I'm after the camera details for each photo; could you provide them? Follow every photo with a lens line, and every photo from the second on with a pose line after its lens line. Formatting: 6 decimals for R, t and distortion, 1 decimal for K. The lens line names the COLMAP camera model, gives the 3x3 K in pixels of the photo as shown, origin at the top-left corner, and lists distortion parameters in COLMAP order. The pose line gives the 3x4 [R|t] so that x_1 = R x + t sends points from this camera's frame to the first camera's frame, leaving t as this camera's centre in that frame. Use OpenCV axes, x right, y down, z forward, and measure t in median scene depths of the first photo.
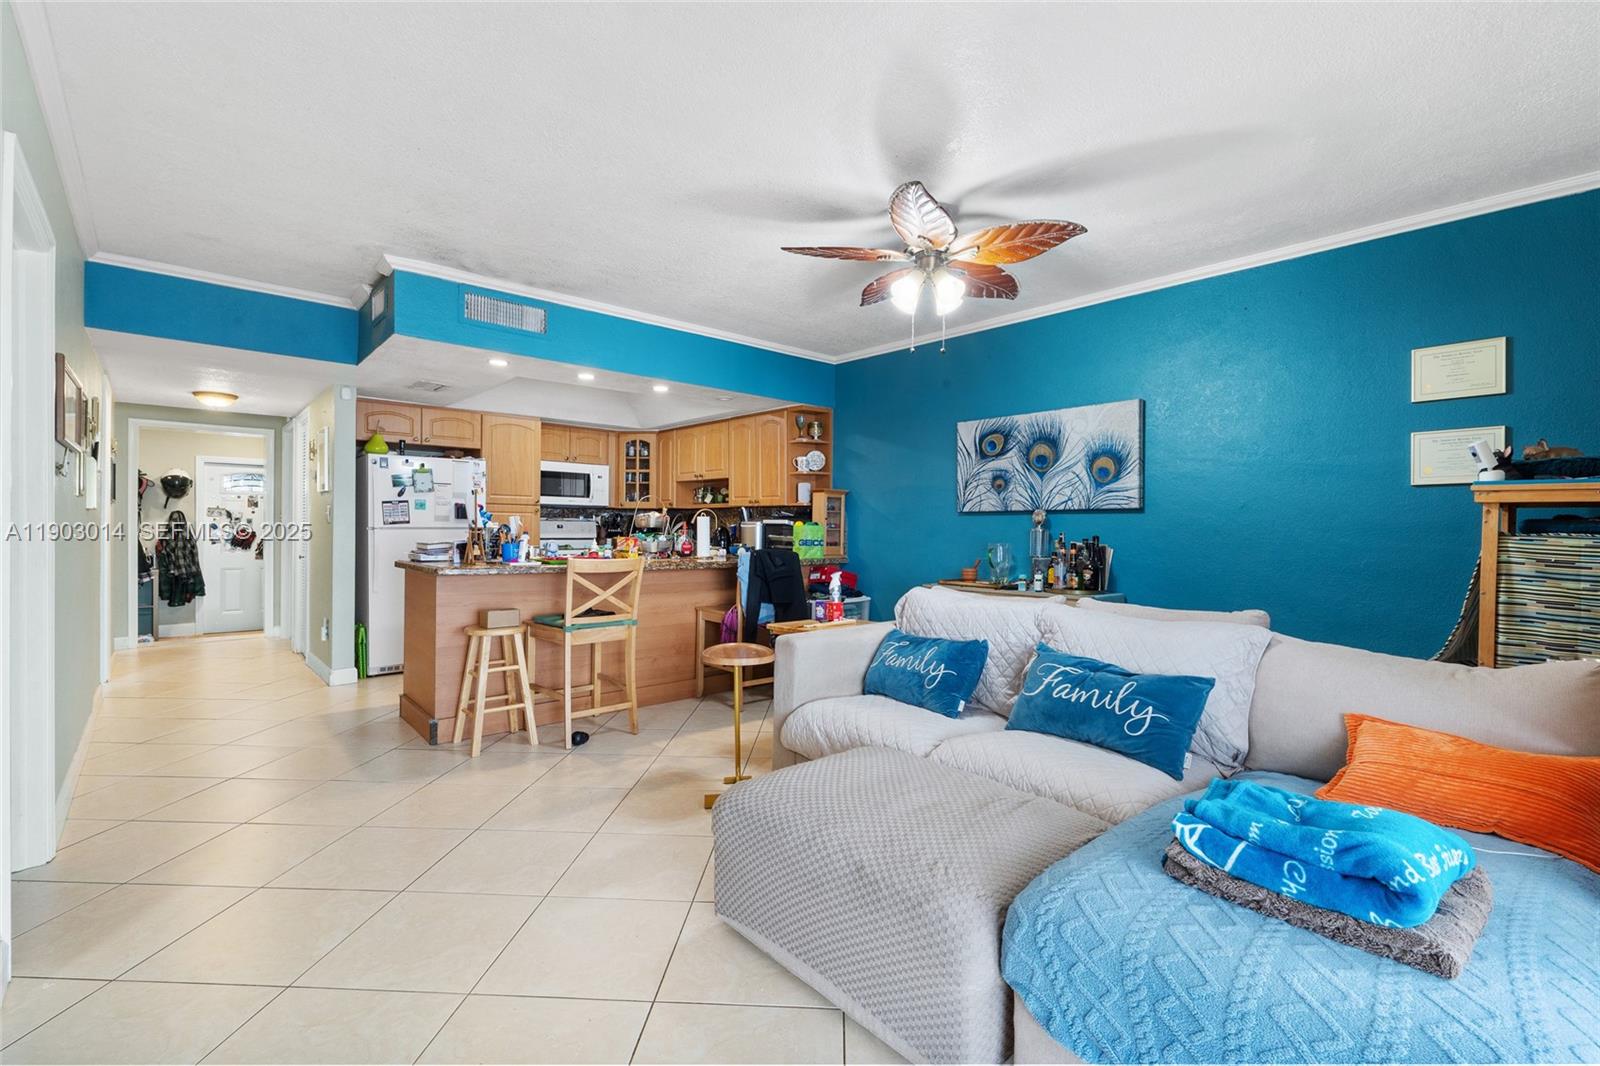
lens RADIAL K [[708.4, 0, 804.1], [0, 708.4, 533.2], [0, 0, 1]] dist [-0.004465, 0.001488]
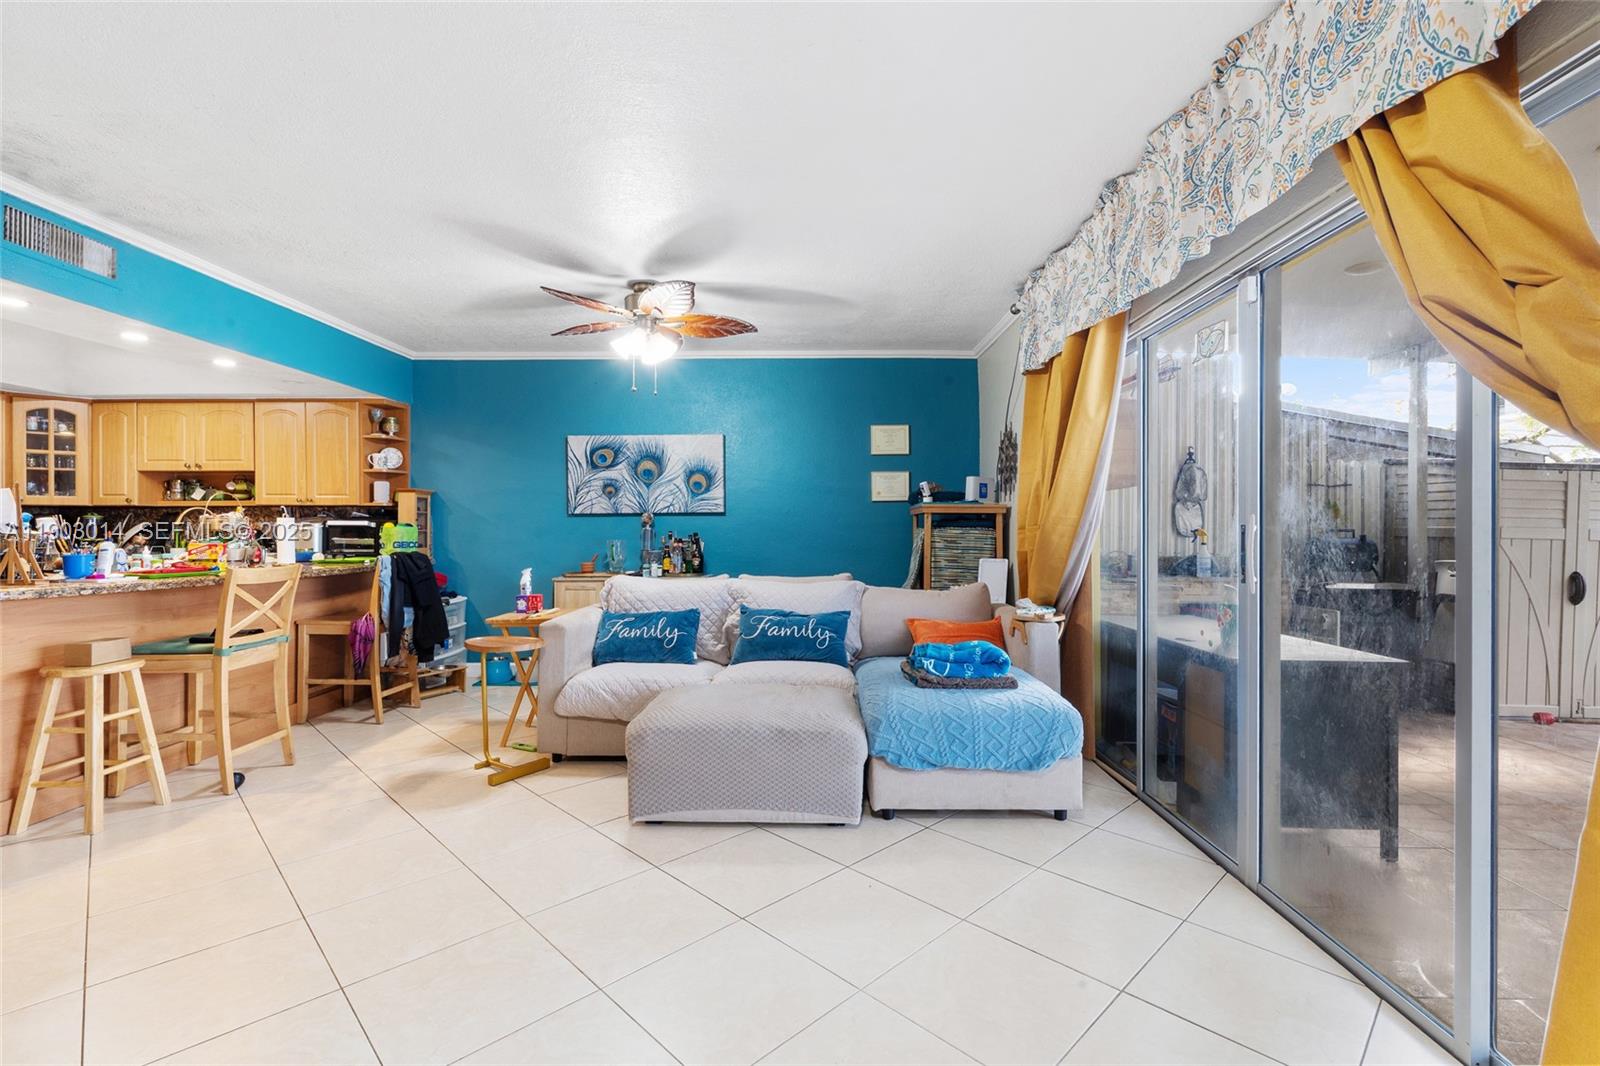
lens RADIAL K [[708.4, 0, 813.8], [0, 708.4, 531.5], [0, 0, 1]] dist [-0.004465, 0.001488]
pose [[0.676135, -0.013535, 0.736654, -0.409812], [0.014112, 0.999886, 0.005420, -0.002538], [-0.736643, 0.006731, 0.676248, -0.072689]]
